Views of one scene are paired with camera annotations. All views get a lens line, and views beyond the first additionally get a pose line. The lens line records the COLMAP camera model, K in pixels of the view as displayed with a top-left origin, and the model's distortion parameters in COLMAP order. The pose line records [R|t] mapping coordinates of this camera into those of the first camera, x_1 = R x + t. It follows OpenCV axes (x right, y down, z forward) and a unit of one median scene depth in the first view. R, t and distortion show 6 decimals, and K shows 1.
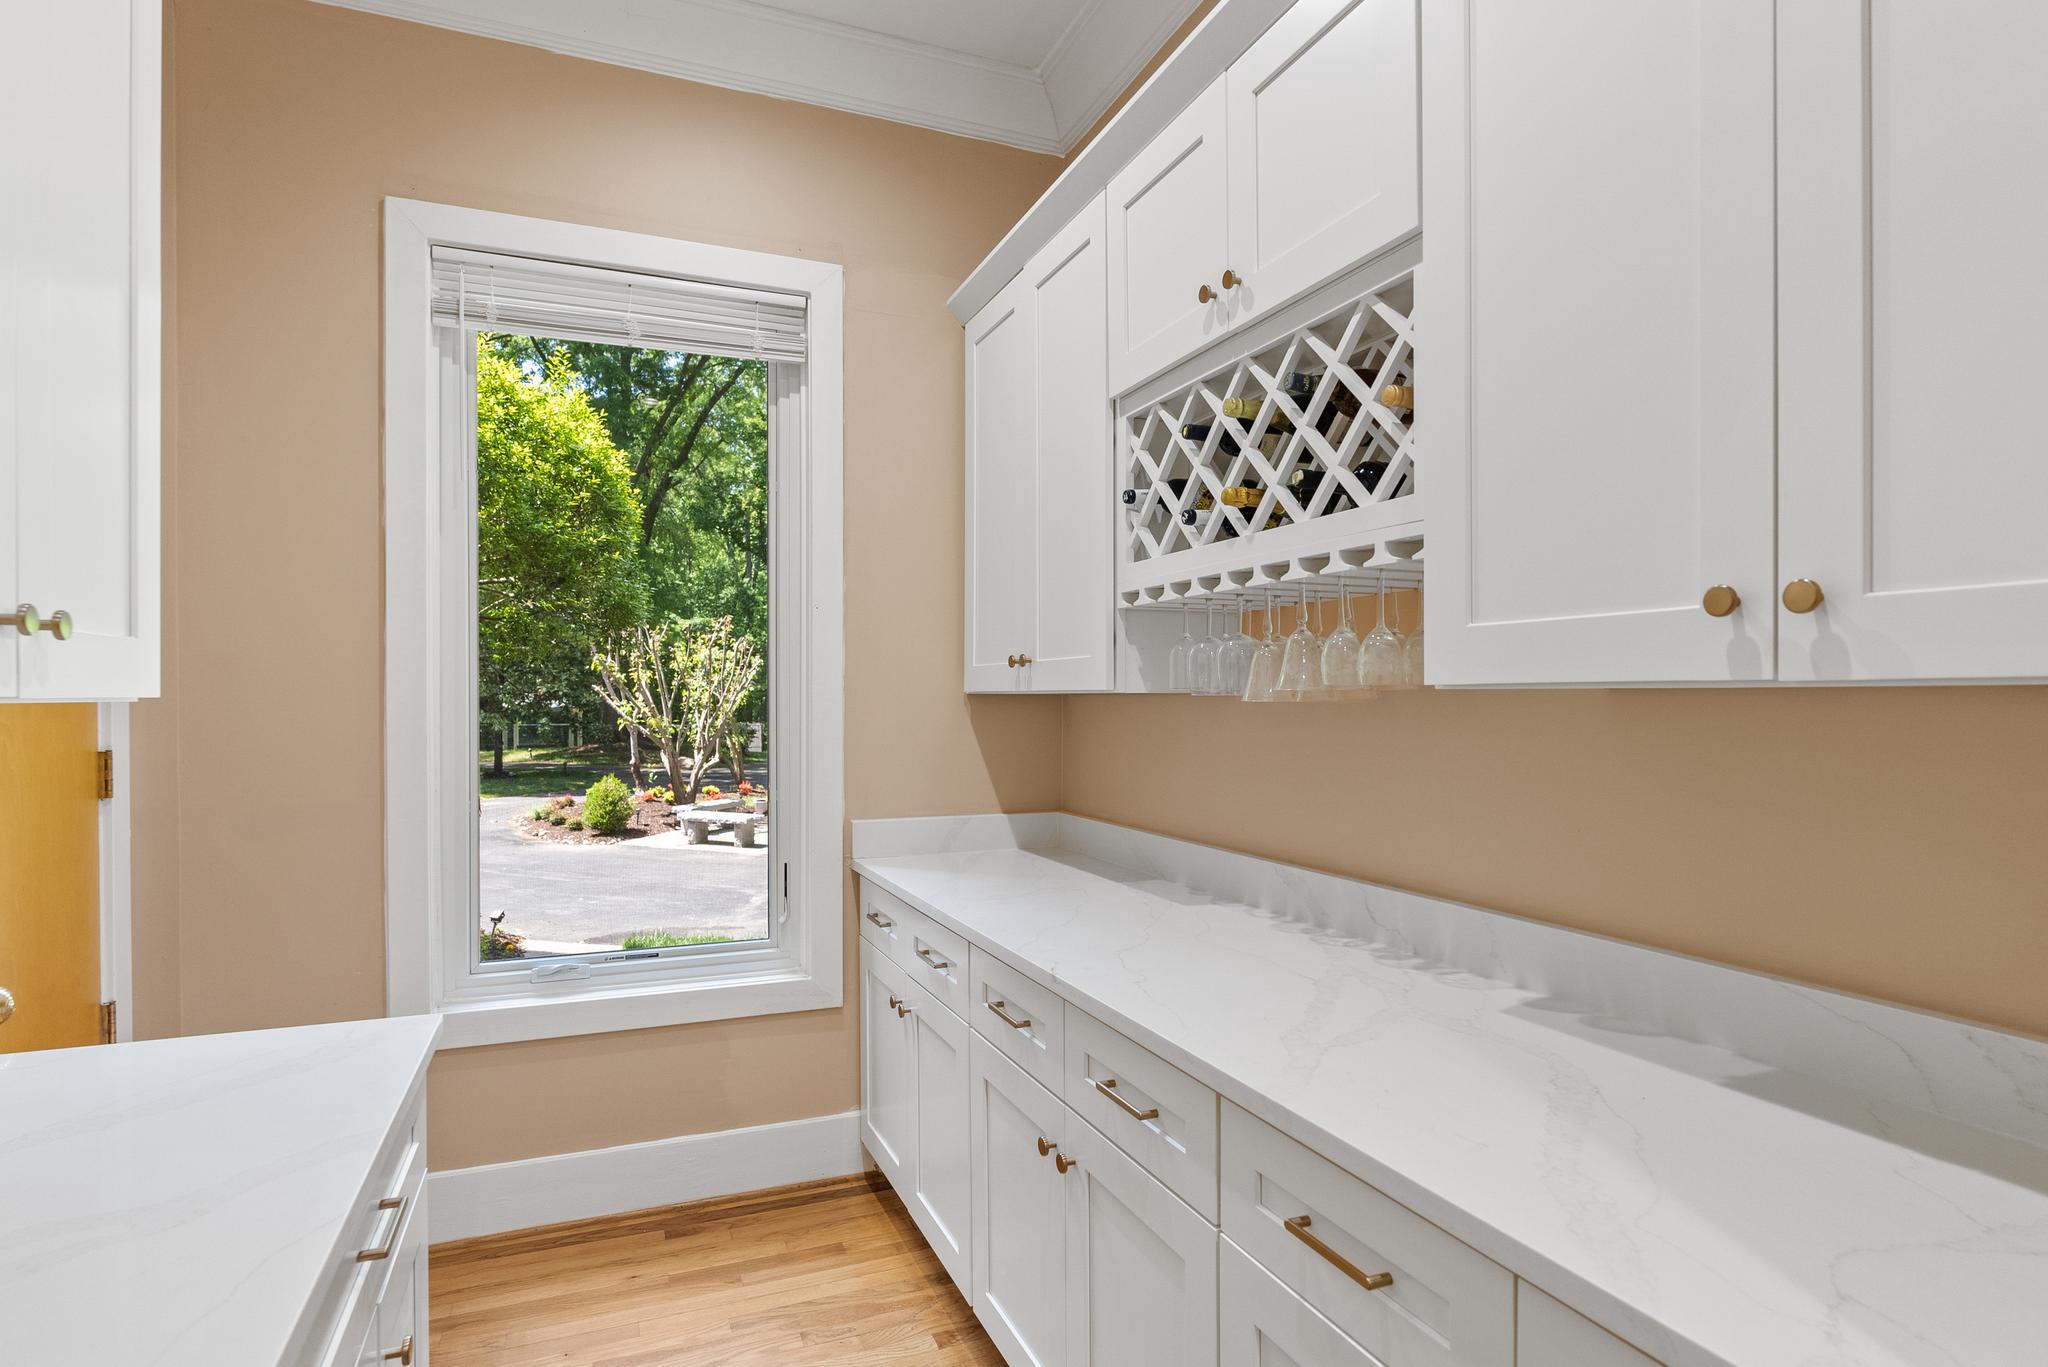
lens RADIAL K [[1074.8, 0, 1024.1], [0, 1074.8, 707.8], [0, 0, 1]] dist [-0.005667, -0.000985]
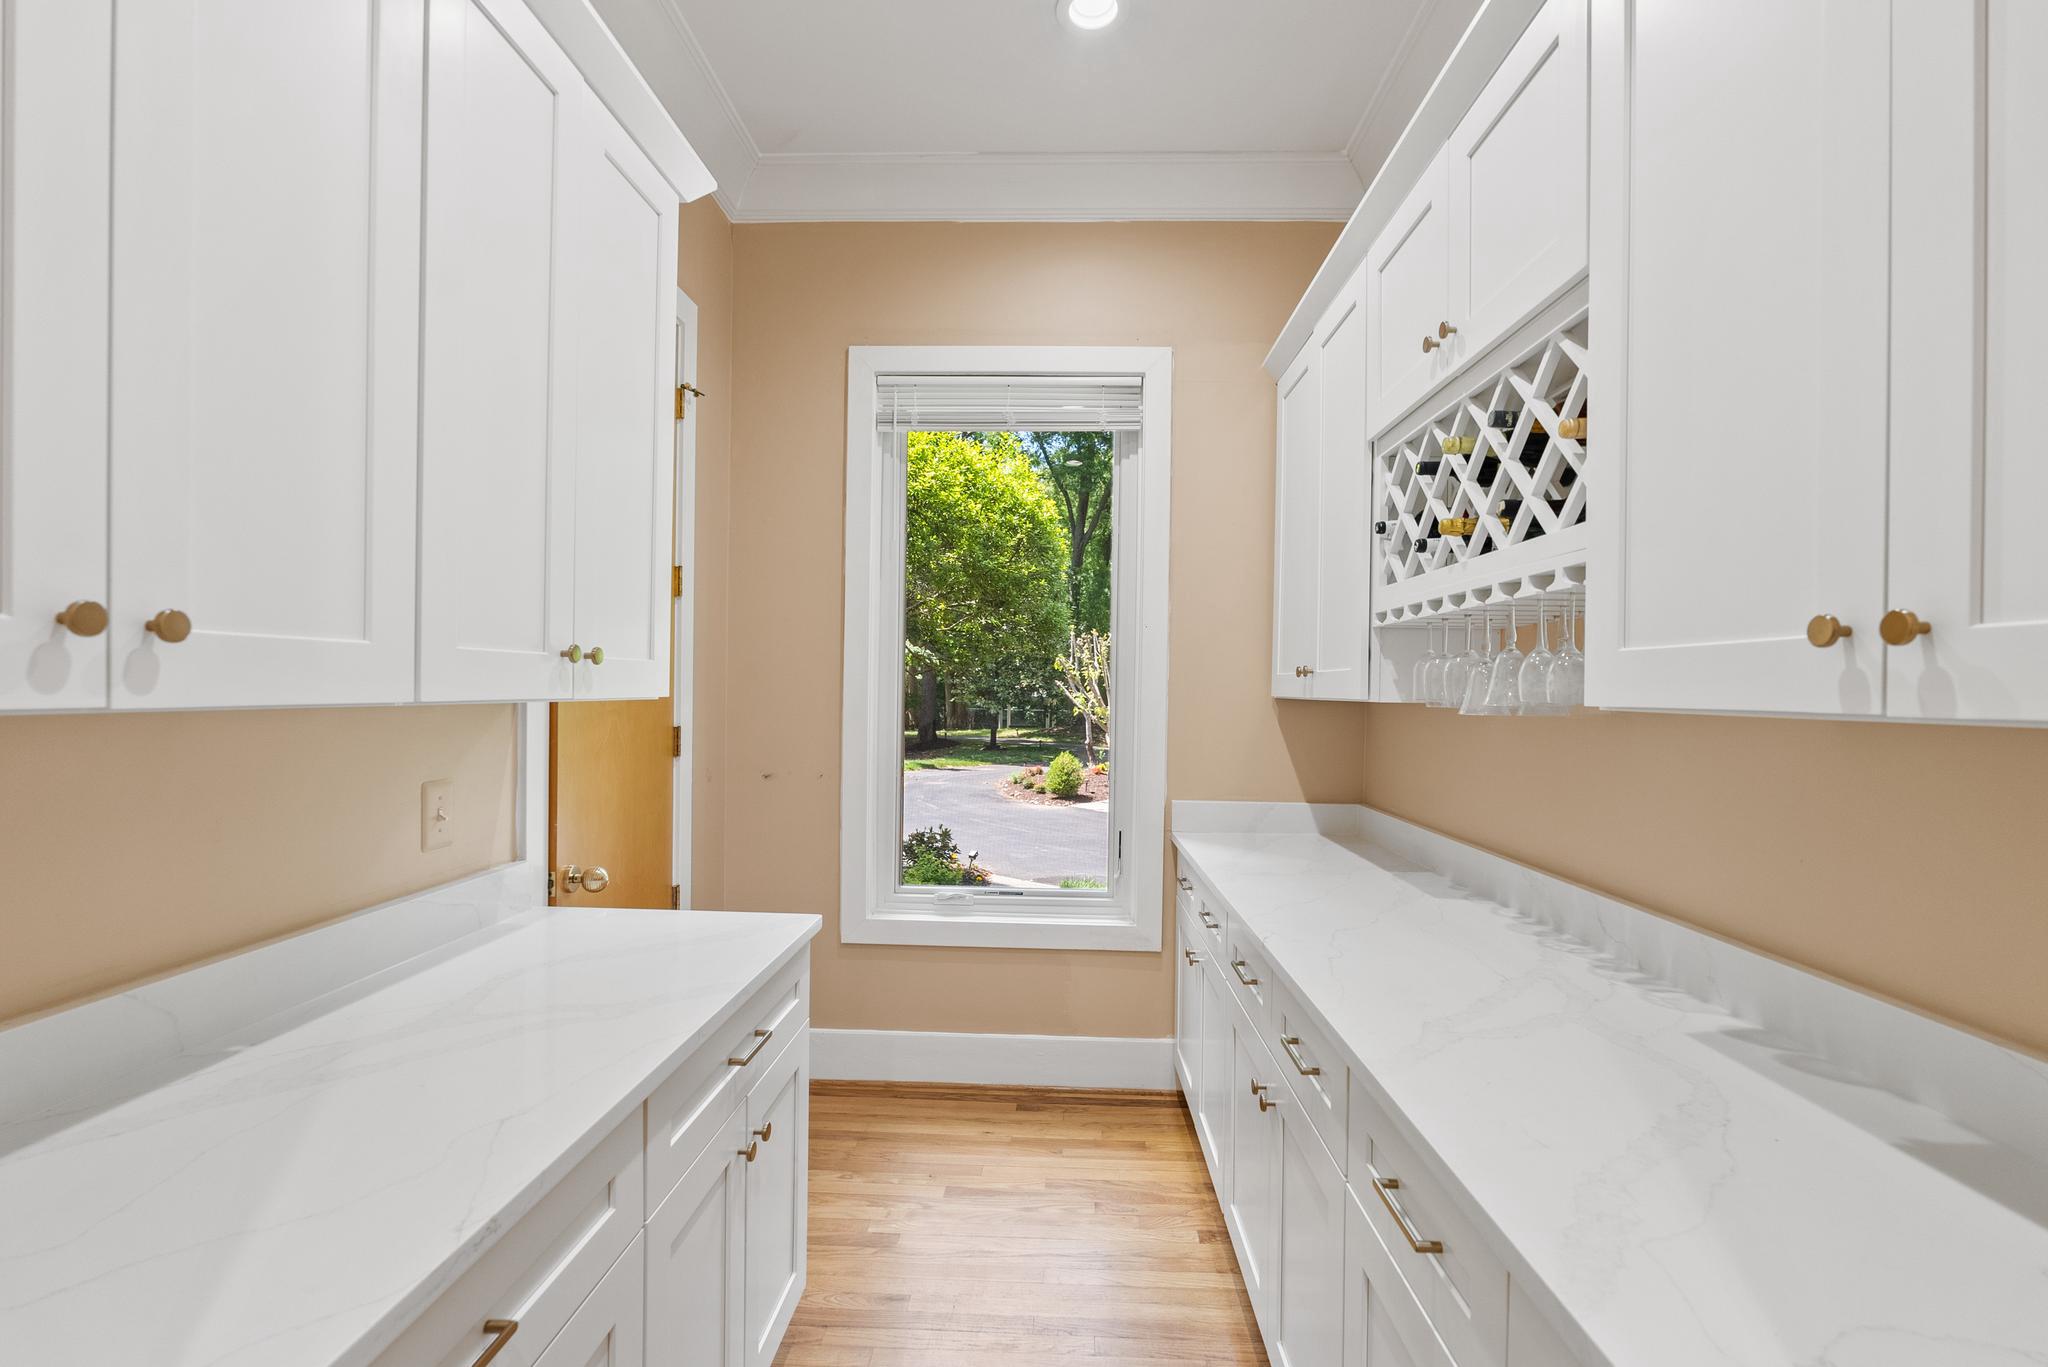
lens RADIAL K [[914.9, 0, 1031.1], [0, 914.9, 696.2], [0, 0, 1]] dist [-0.009619, 0.000546]
pose [[0.910603, 0.017809, -0.412899, 0.142952], [-0.019549, 0.999809, 0.000011, -0.011730], [0.412820, 0.008061, 0.910777, -0.014531]]
